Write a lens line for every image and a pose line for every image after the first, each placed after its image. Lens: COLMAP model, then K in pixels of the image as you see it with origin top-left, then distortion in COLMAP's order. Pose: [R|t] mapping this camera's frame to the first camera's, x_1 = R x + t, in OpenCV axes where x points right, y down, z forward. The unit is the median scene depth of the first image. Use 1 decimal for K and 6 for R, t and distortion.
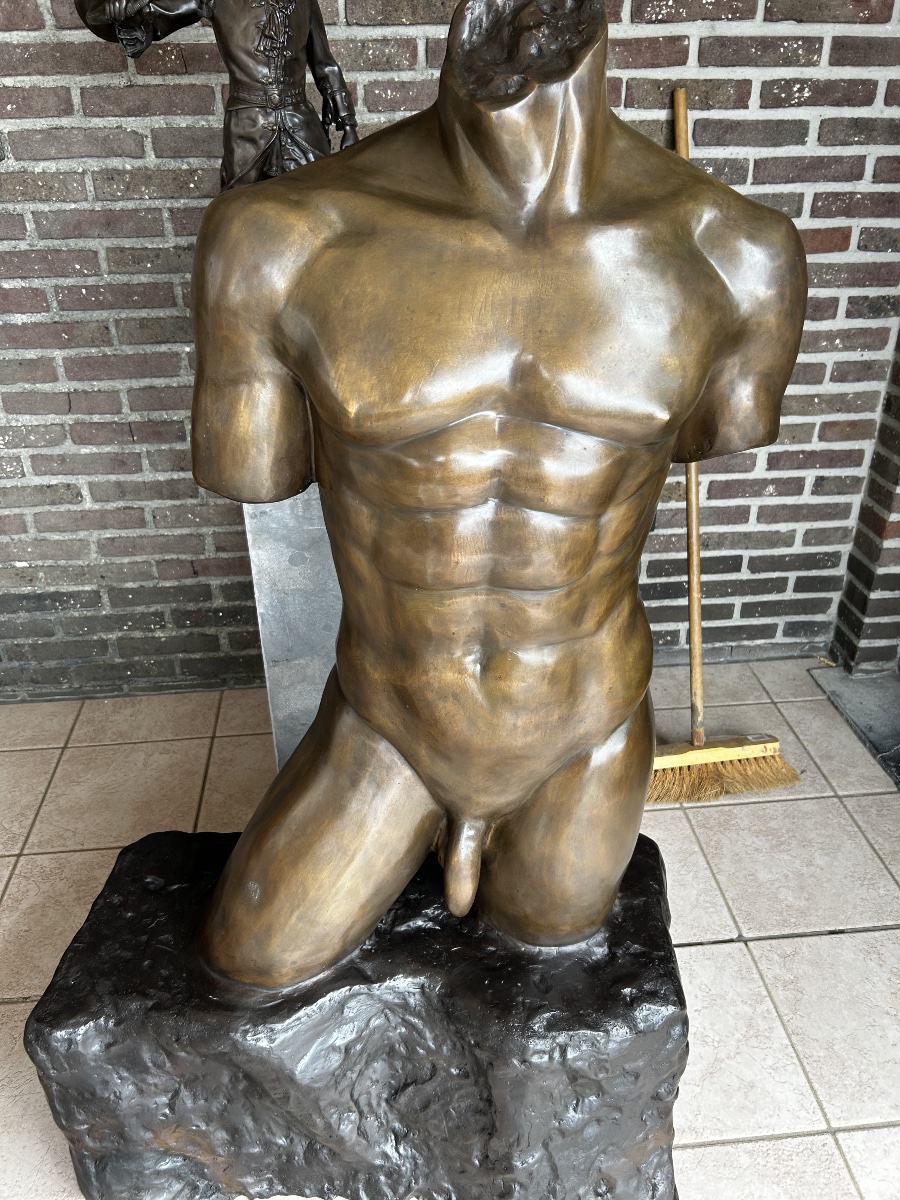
lens RADIAL K [[913.5, 0, 445.7], [0, 913.5, 594.3], [0, 0, 1]] dist [0.038454, -0.041083]
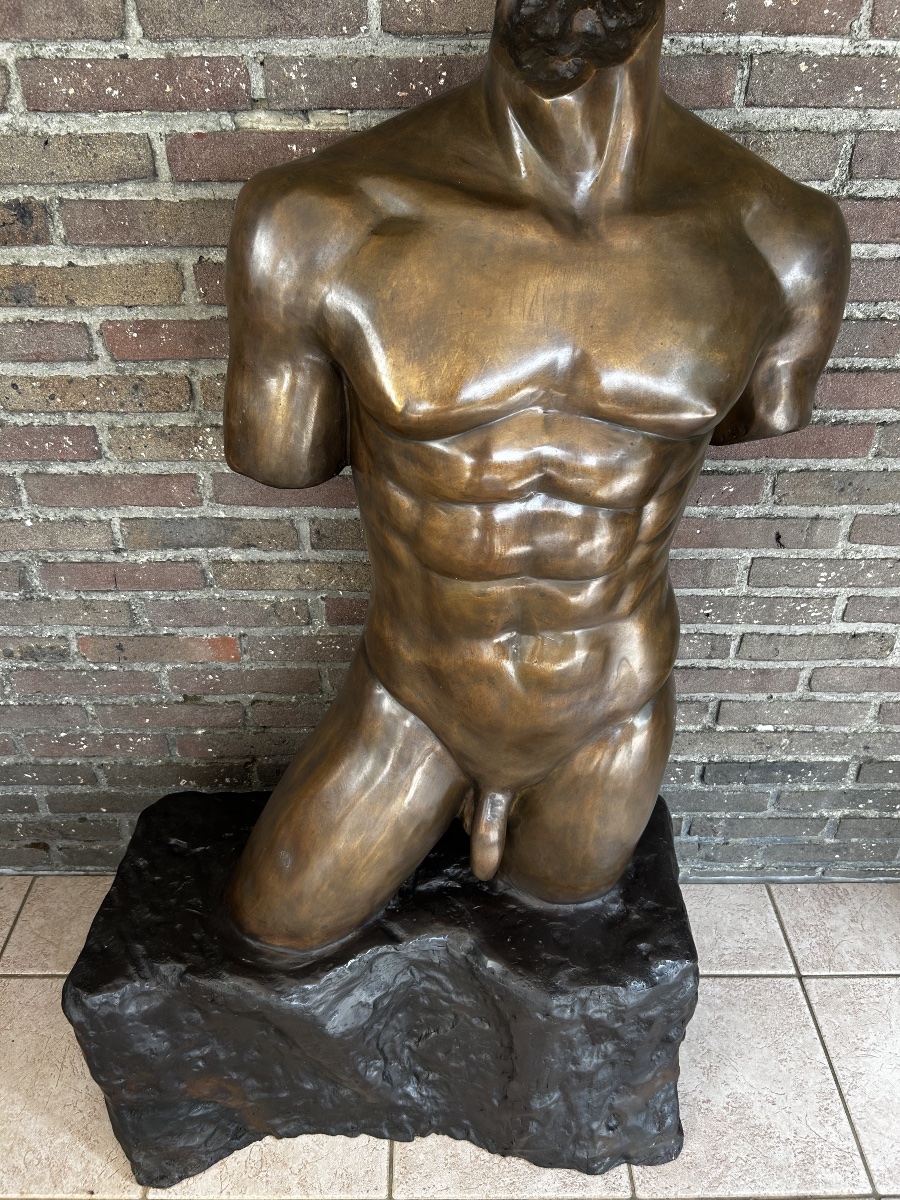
lens RADIAL K [[913.5, 0, 450.4], [0, 913.5, 590.3], [0, 0, 1]] dist [0.038454, -0.041083]
pose [[0.999341, -0.003007, 0.036171, -0.060230], [0.000056, 0.996688, 0.081322, -0.059450], [-0.036295, -0.081267, 0.996031, -0.001597]]
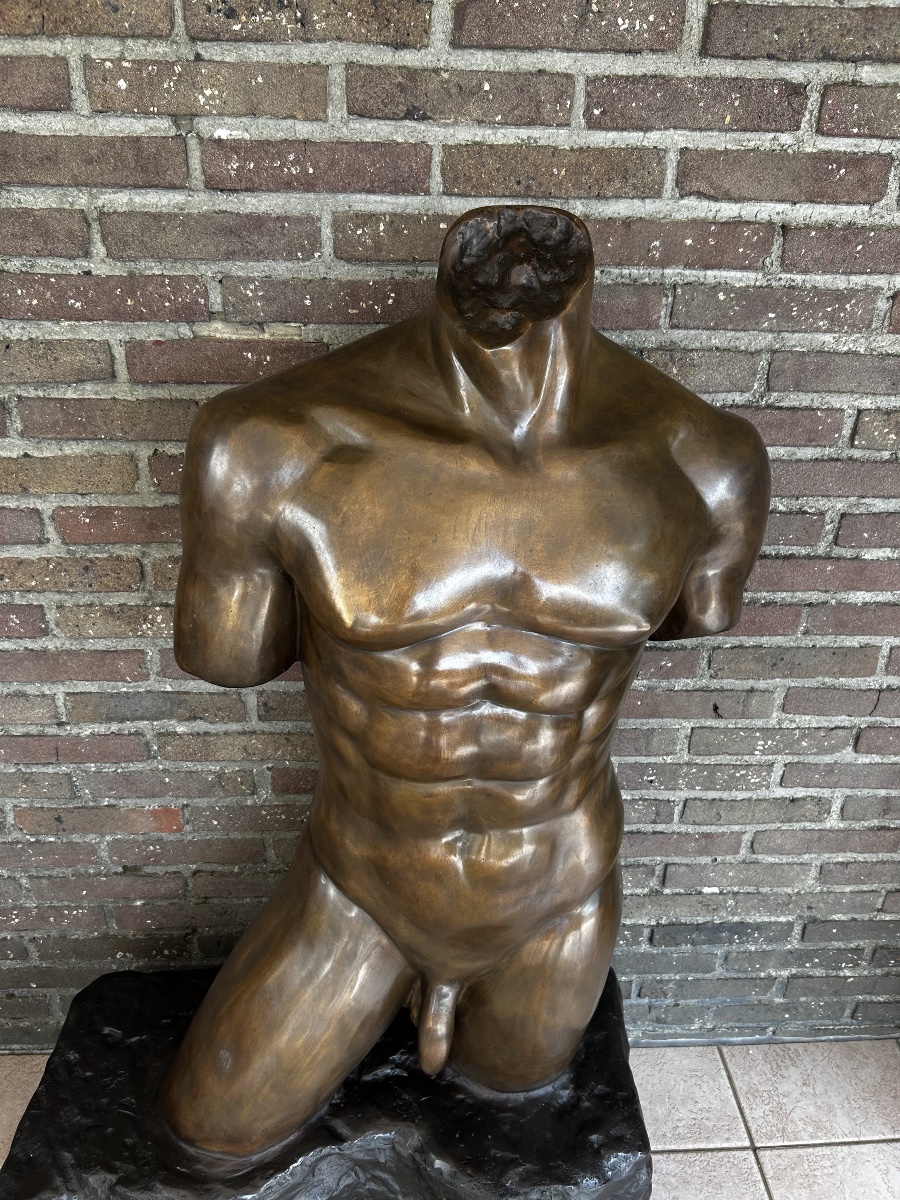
lens RADIAL K [[913.5, 0, 448.1], [0, 913.5, 604.9], [0, 0, 1]] dist [0.038454, -0.041083]
pose [[0.995885, 0.002348, 0.090593, -0.060436], [-0.000316, 0.999748, -0.022435, -0.141868], [-0.090623, 0.022314, 0.995635, -0.018055]]
